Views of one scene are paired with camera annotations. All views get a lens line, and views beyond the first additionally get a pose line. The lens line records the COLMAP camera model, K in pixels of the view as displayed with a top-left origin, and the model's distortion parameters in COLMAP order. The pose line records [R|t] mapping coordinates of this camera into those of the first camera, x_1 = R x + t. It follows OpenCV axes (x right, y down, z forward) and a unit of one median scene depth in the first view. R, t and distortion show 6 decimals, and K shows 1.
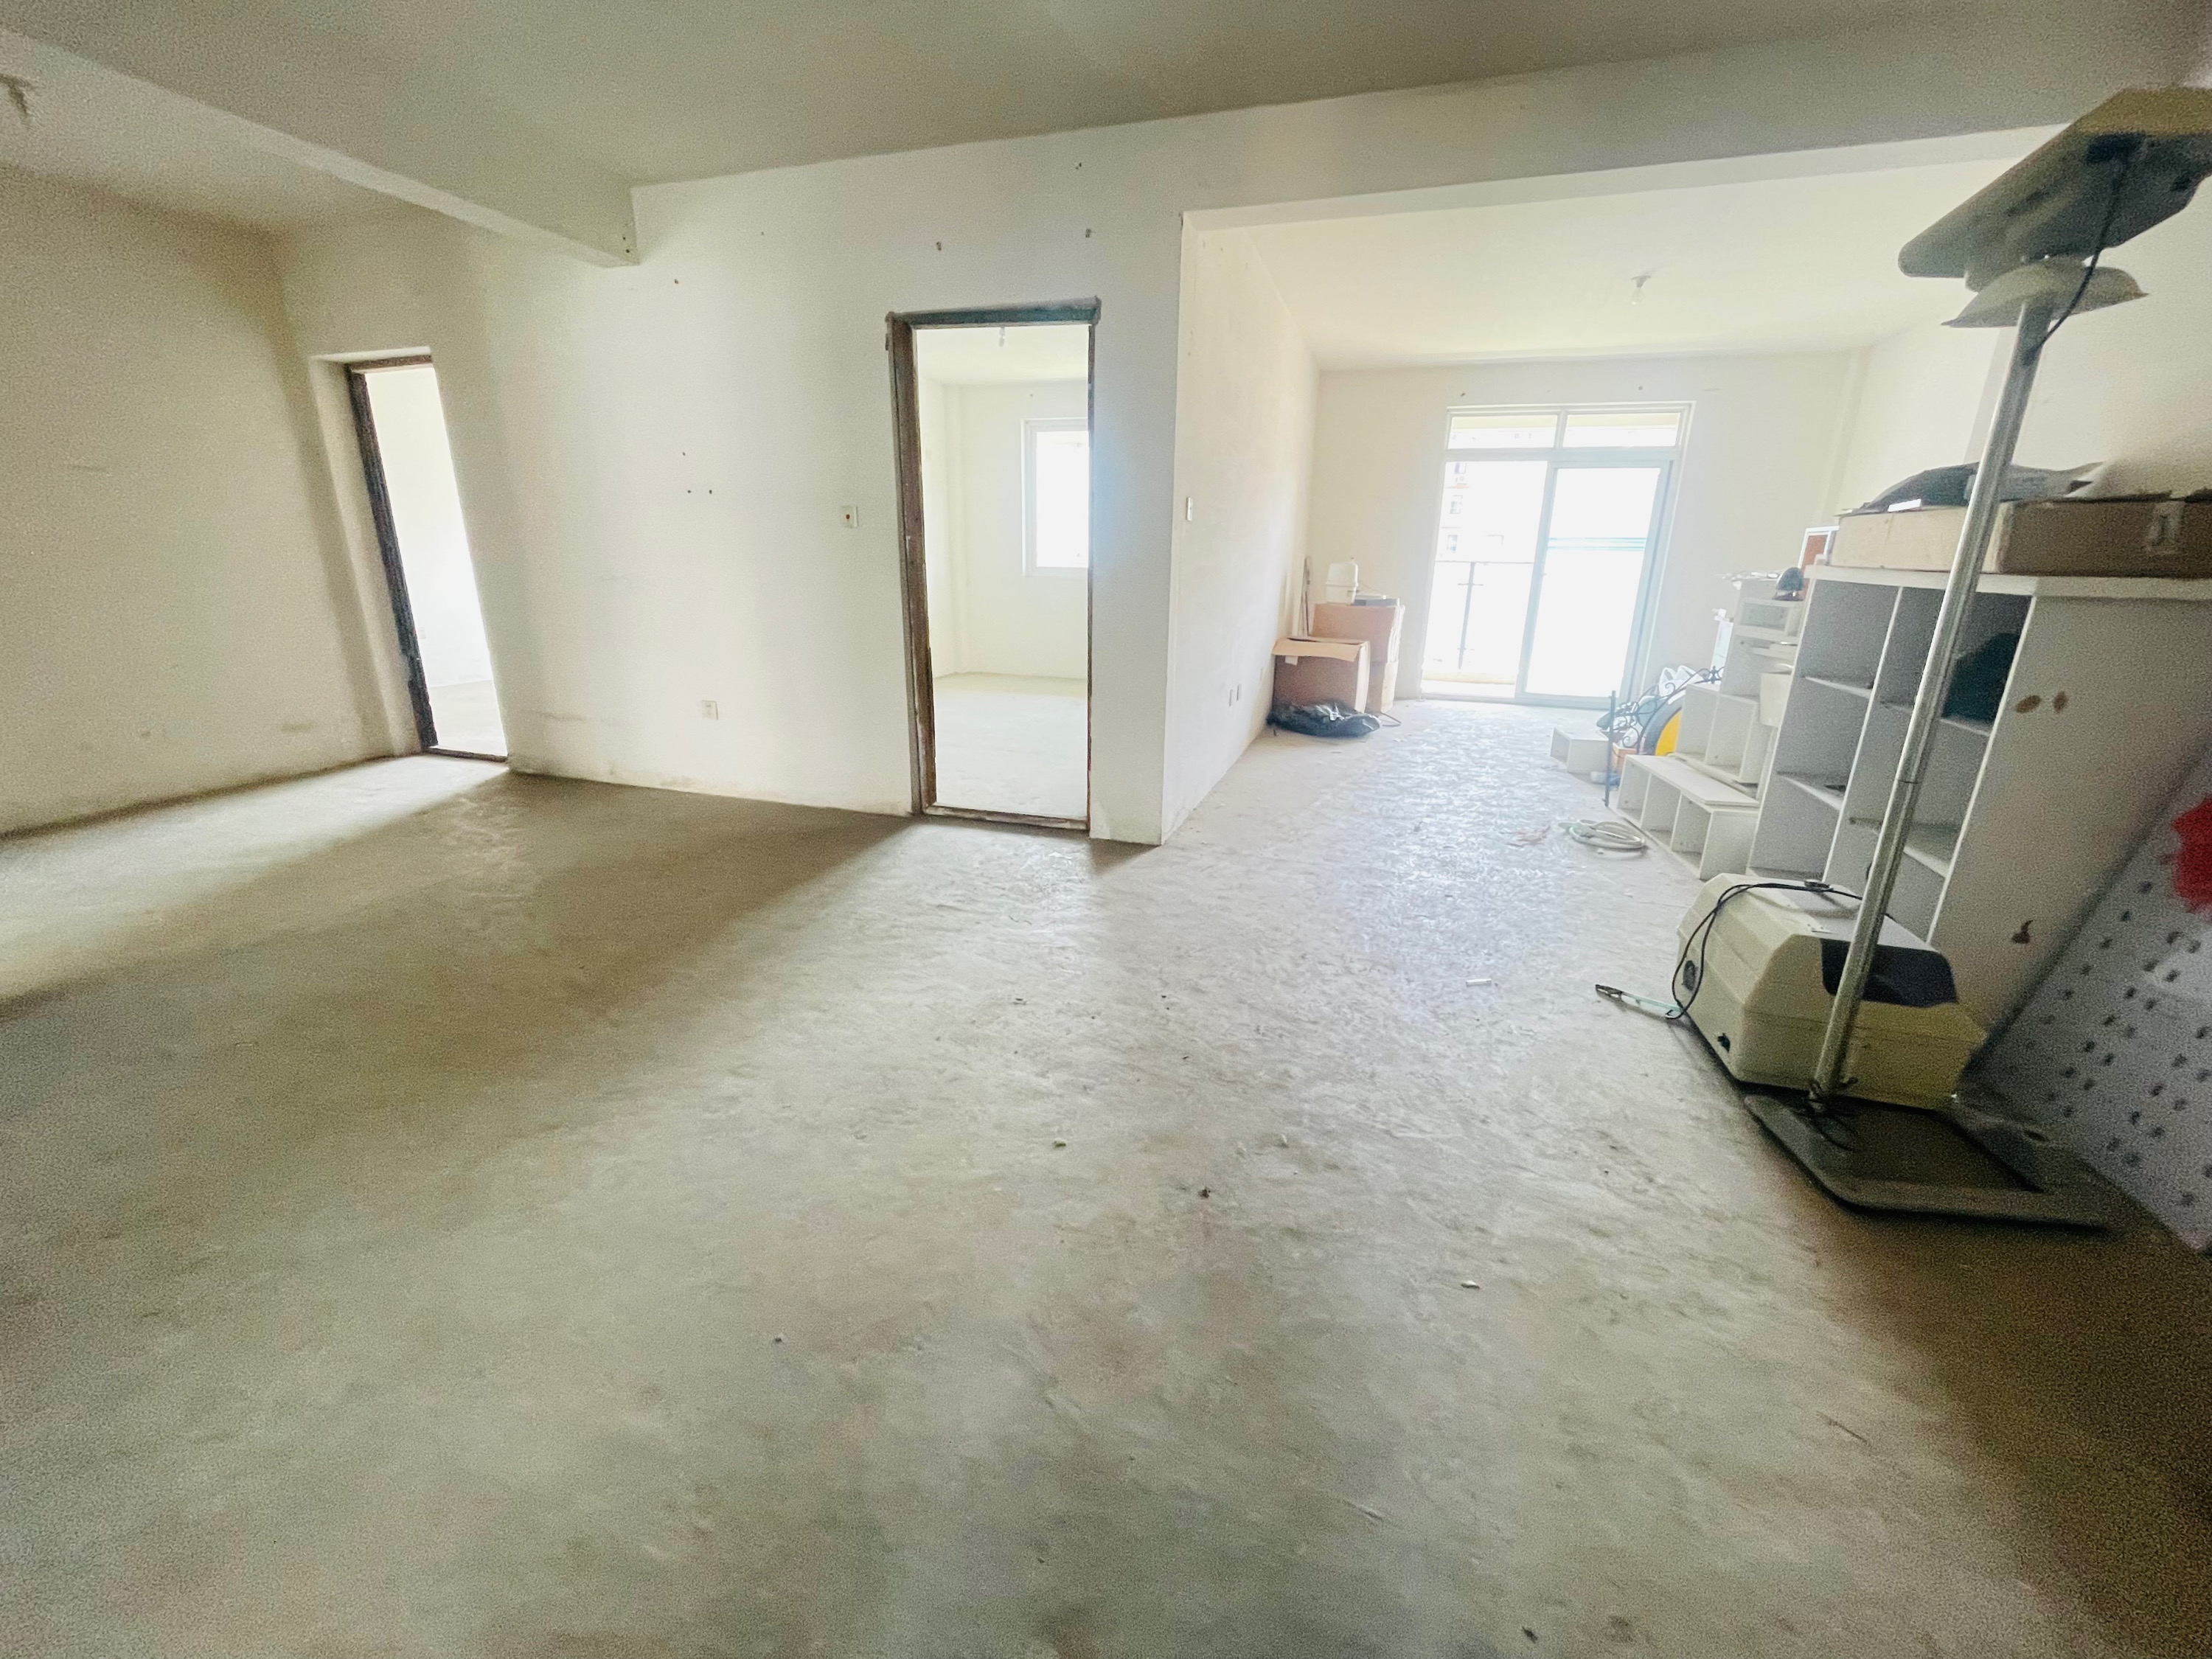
lens RADIAL K [[897.5, 0, 1106.0], [0, 897.5, 829.5], [0, 0, 1]] dist [-0.002509, -0.000422]
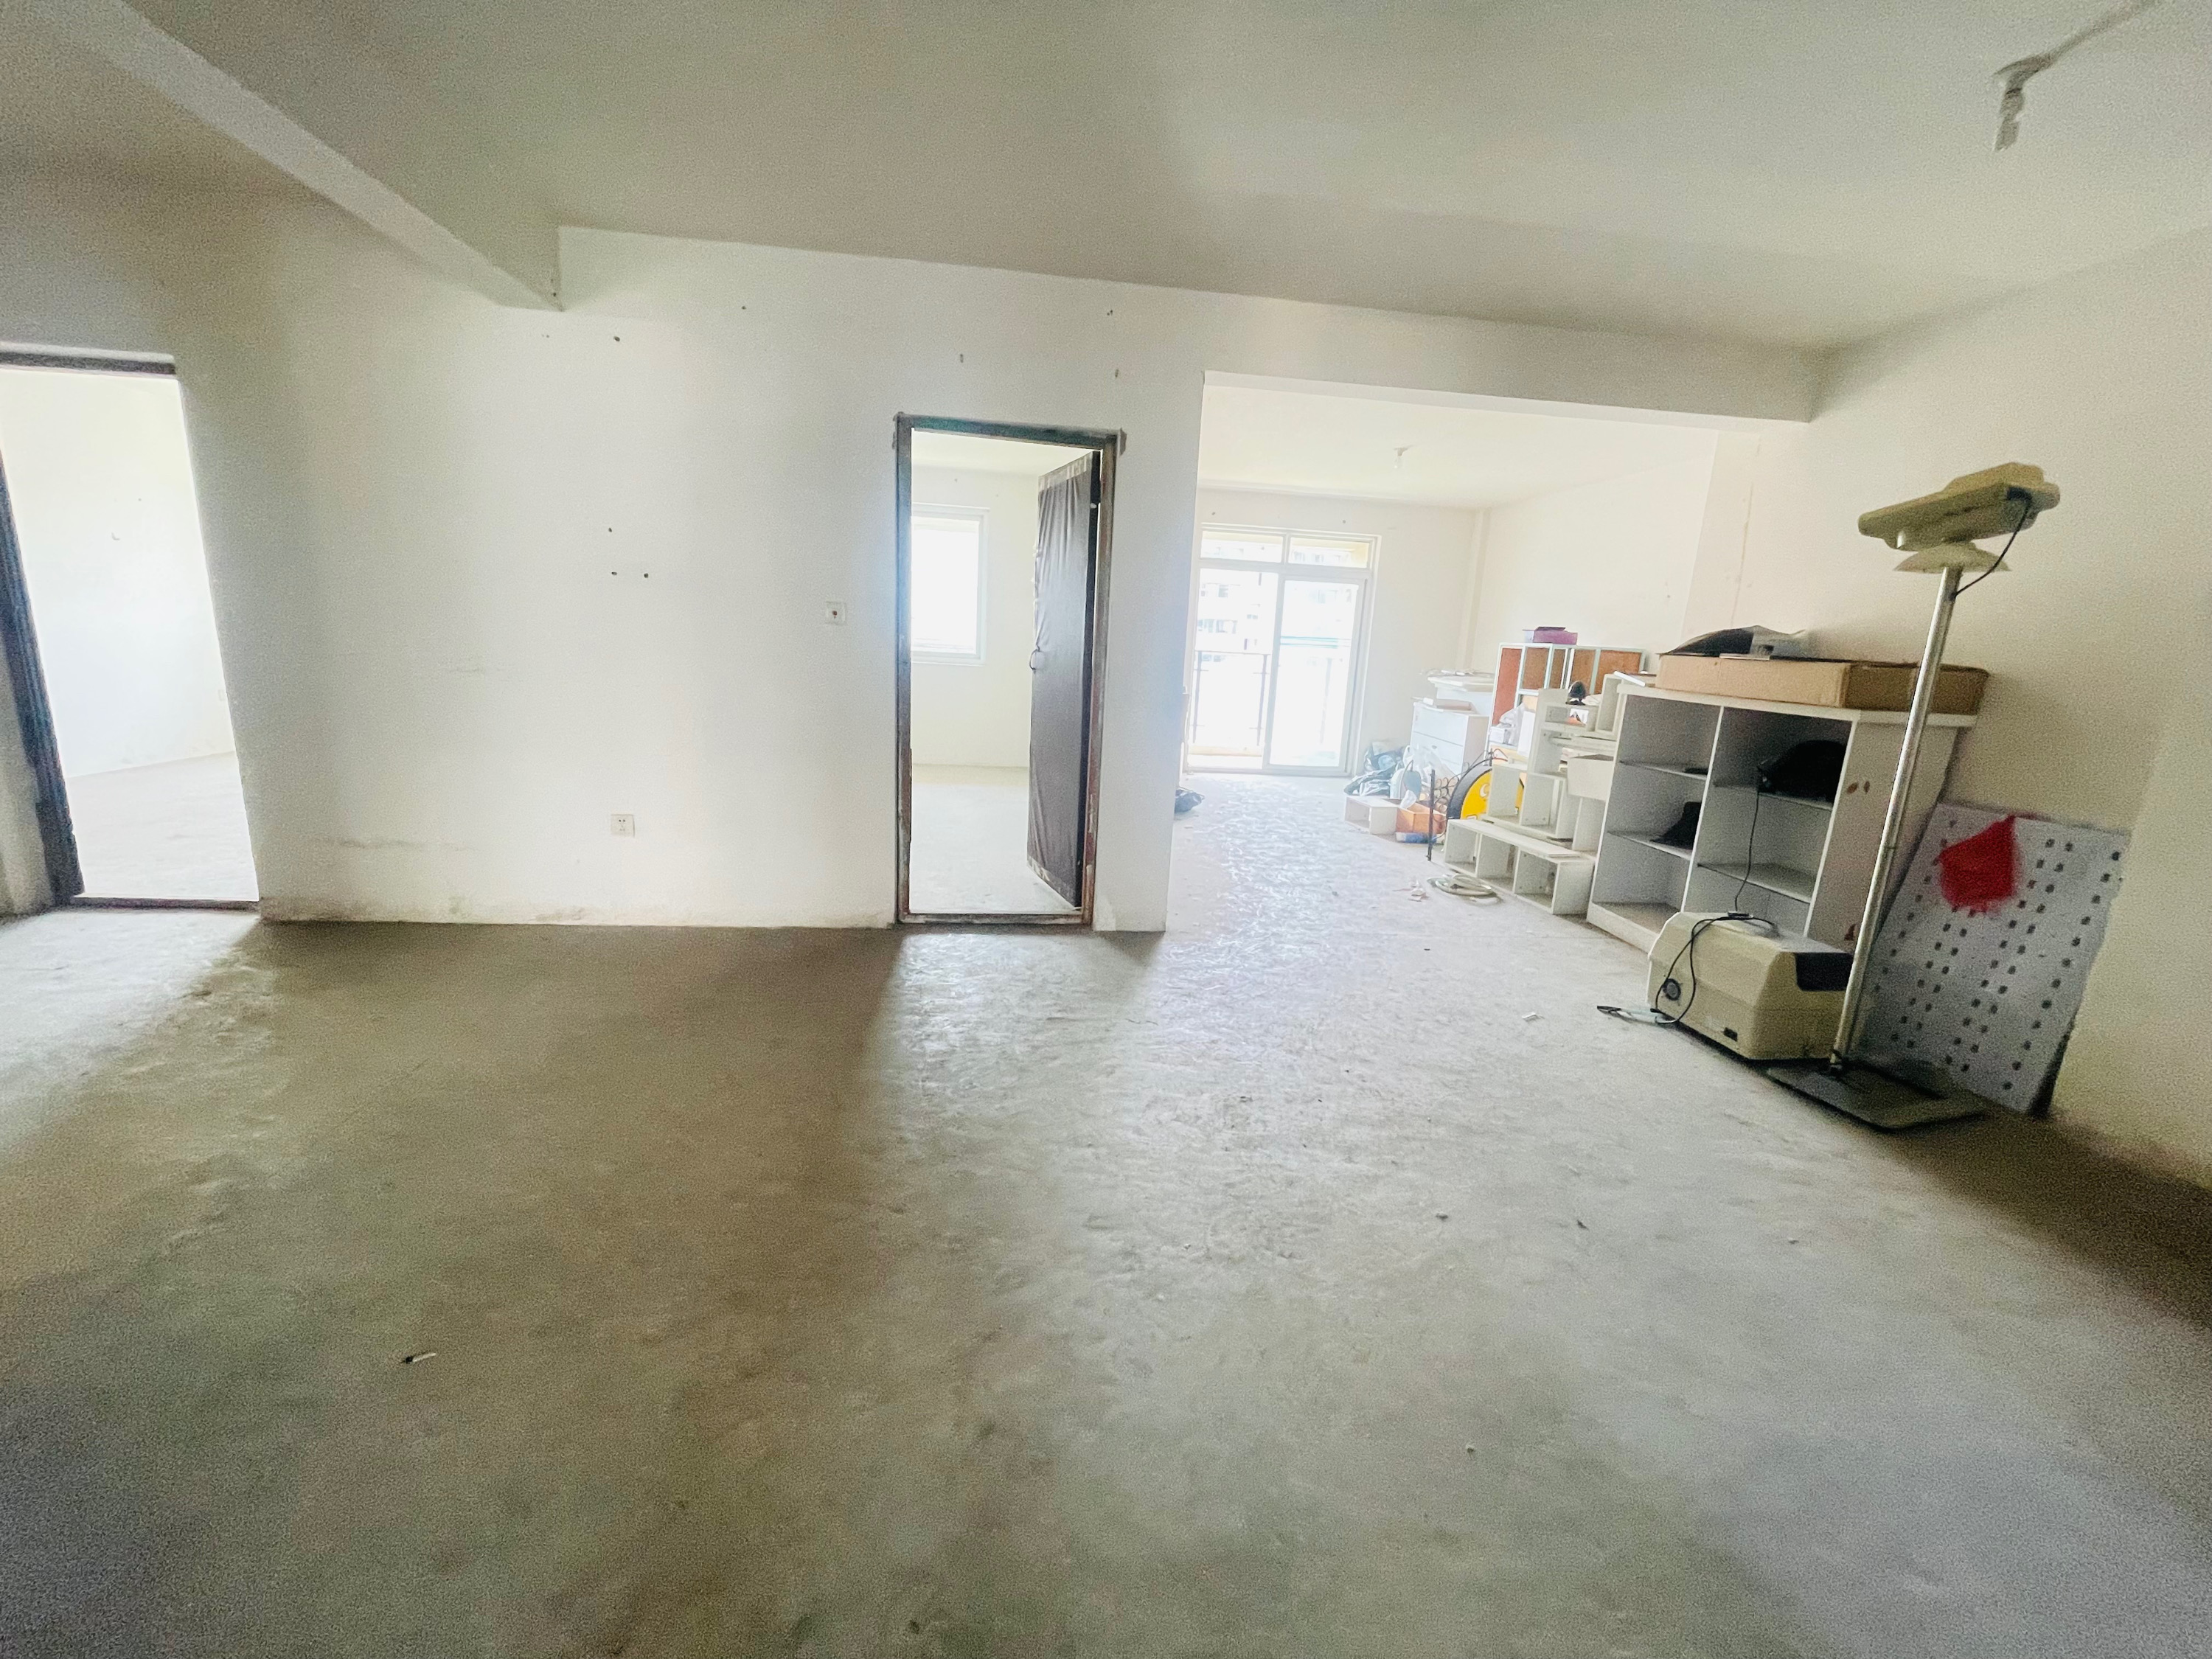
lens RADIAL K [[897.4, 0, 1106.0], [0, 897.4, 829.5], [0, 0, 1]] dist [-0.000381, 0.000062]
pose [[0.907703, -0.058356, 0.415536, -0.452370], [0.086772, 0.994982, -0.049815, -0.057171], [-0.410544, 0.081275, 0.908212, 0.060654]]
